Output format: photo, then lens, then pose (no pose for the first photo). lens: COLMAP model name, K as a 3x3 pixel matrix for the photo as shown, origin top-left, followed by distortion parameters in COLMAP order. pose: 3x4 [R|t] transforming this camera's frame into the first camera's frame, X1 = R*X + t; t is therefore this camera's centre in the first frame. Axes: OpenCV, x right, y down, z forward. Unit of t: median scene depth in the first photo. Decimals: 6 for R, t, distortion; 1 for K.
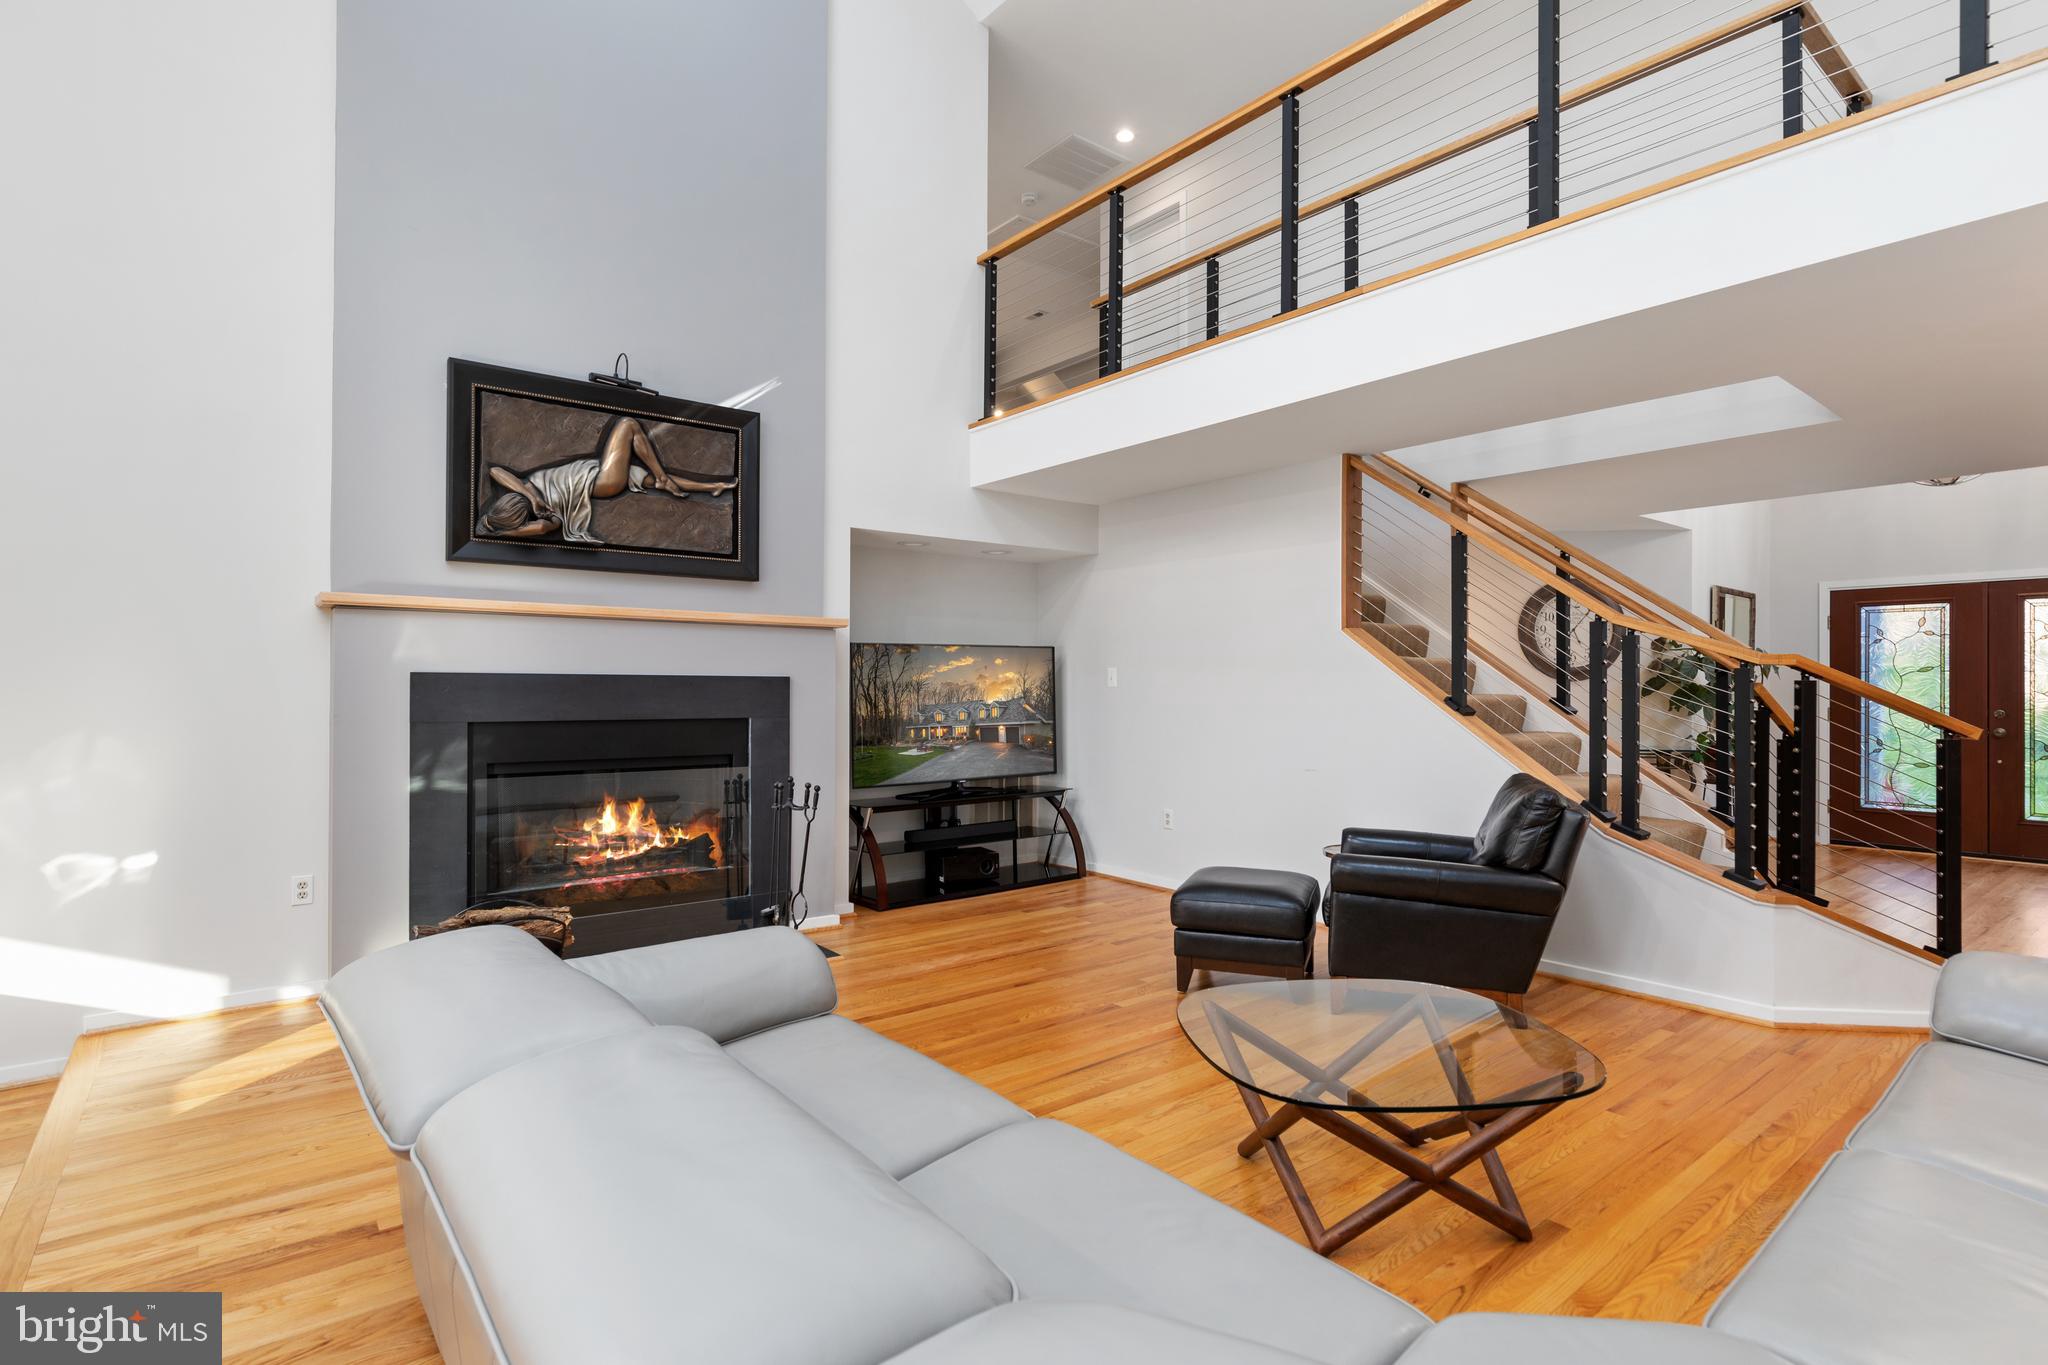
lens RADIAL K [[998.1, 0, 1039.1], [0, 998.1, 686.5], [0, 0, 1]] dist [-0.010547, -0.001797]
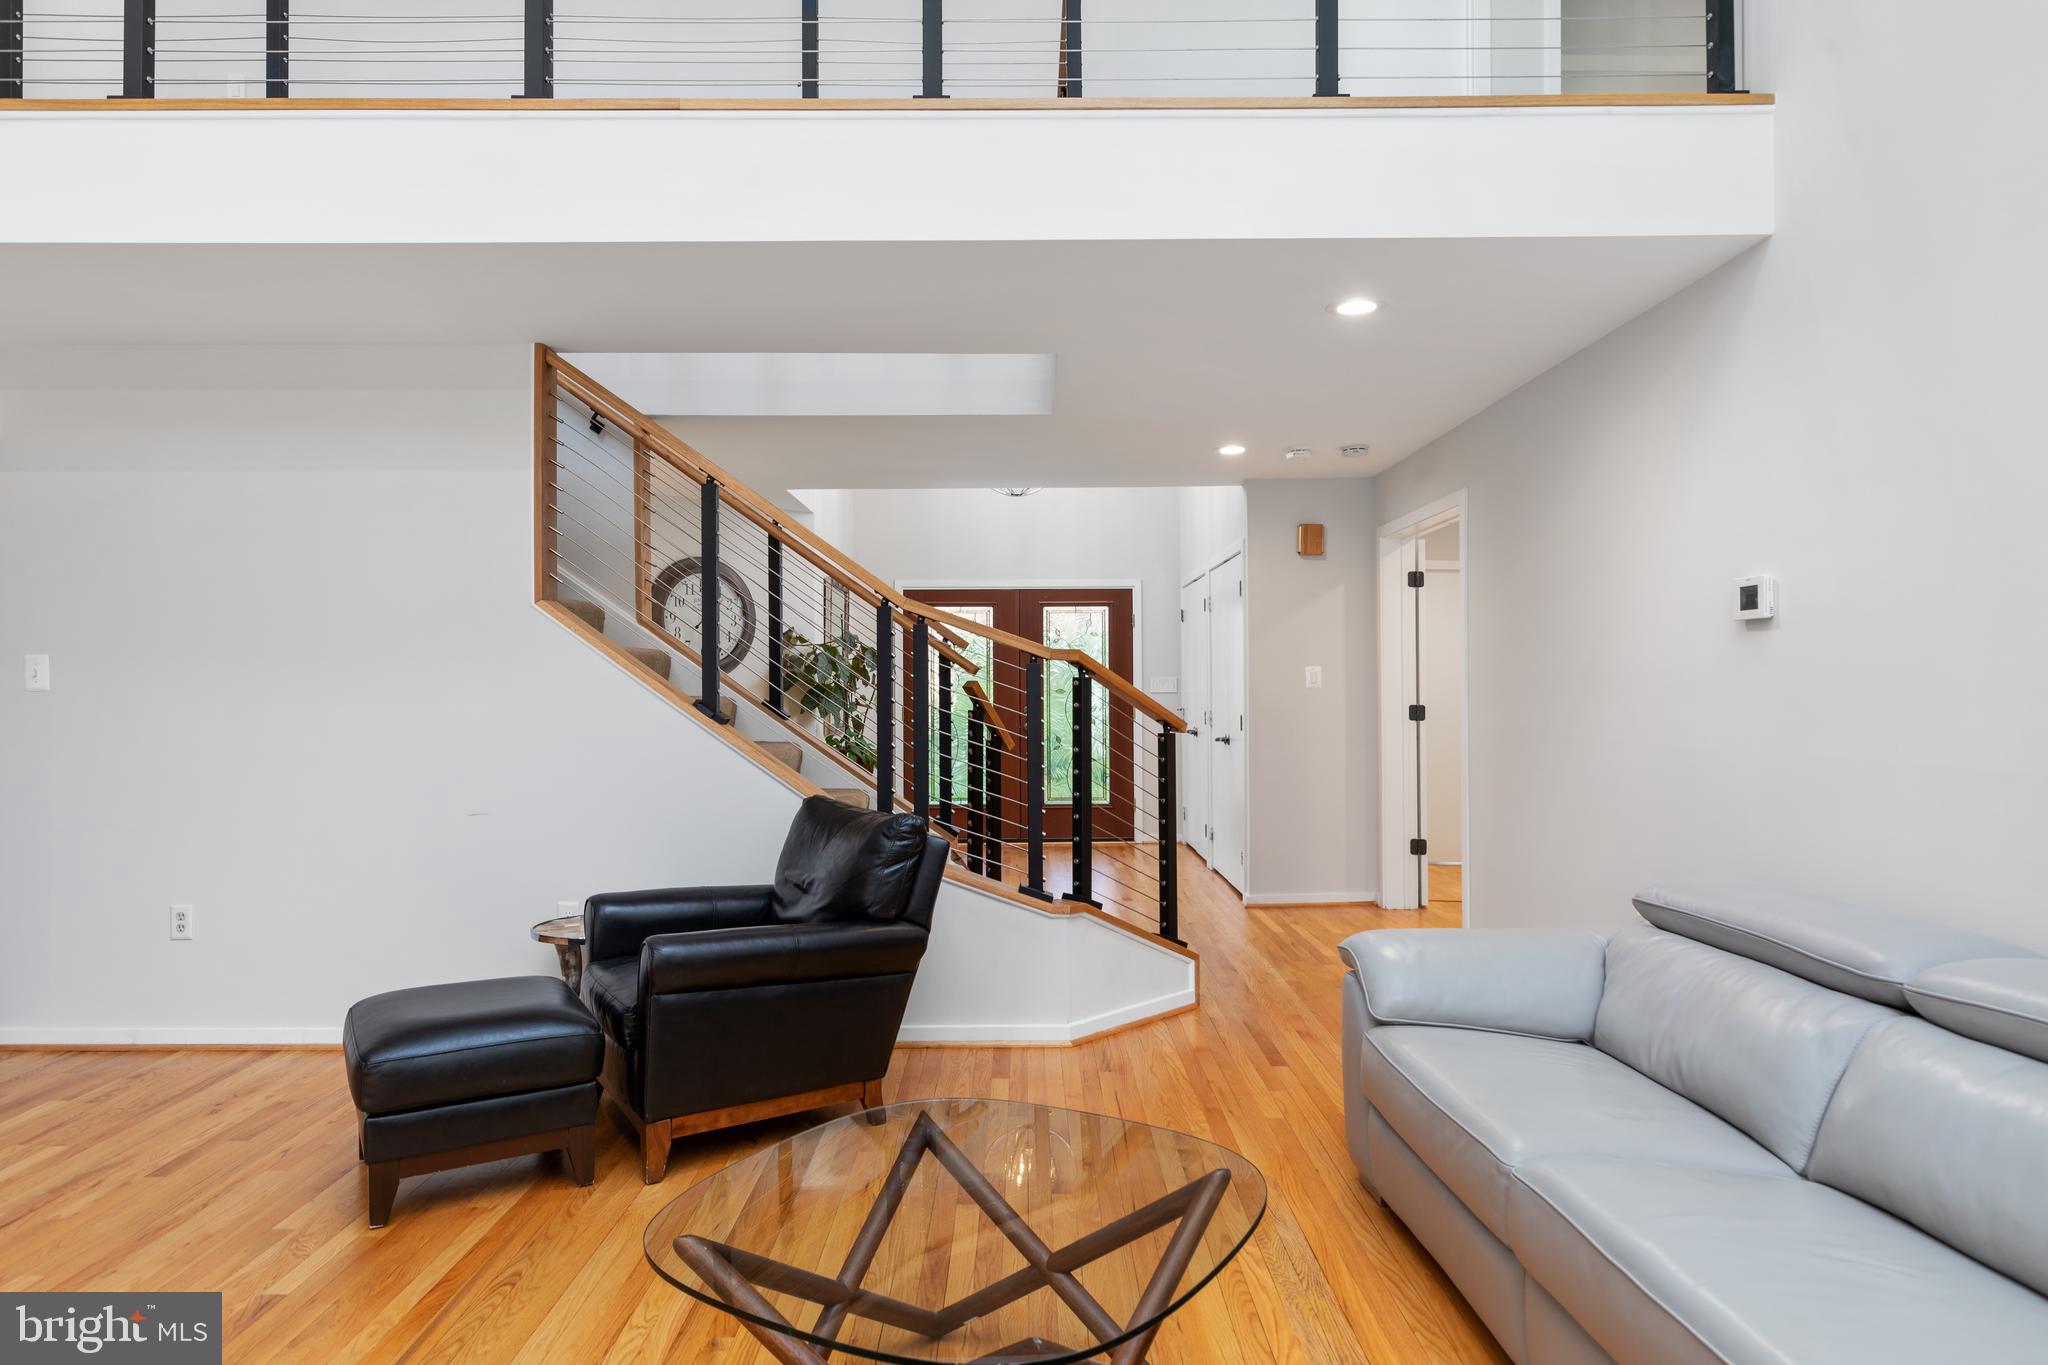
lens RADIAL K [[1263.4, 0, 1024.7], [0, 1263.4, 679.2], [0, 0, 1]] dist [0.022878, -0.007282]
pose [[0.624809, -0.004065, 0.780767, -0.197411], [0.006869, 0.999976, -0.000291, -0.003001], [-0.780747, 0.005545, 0.624822, 0.254109]]
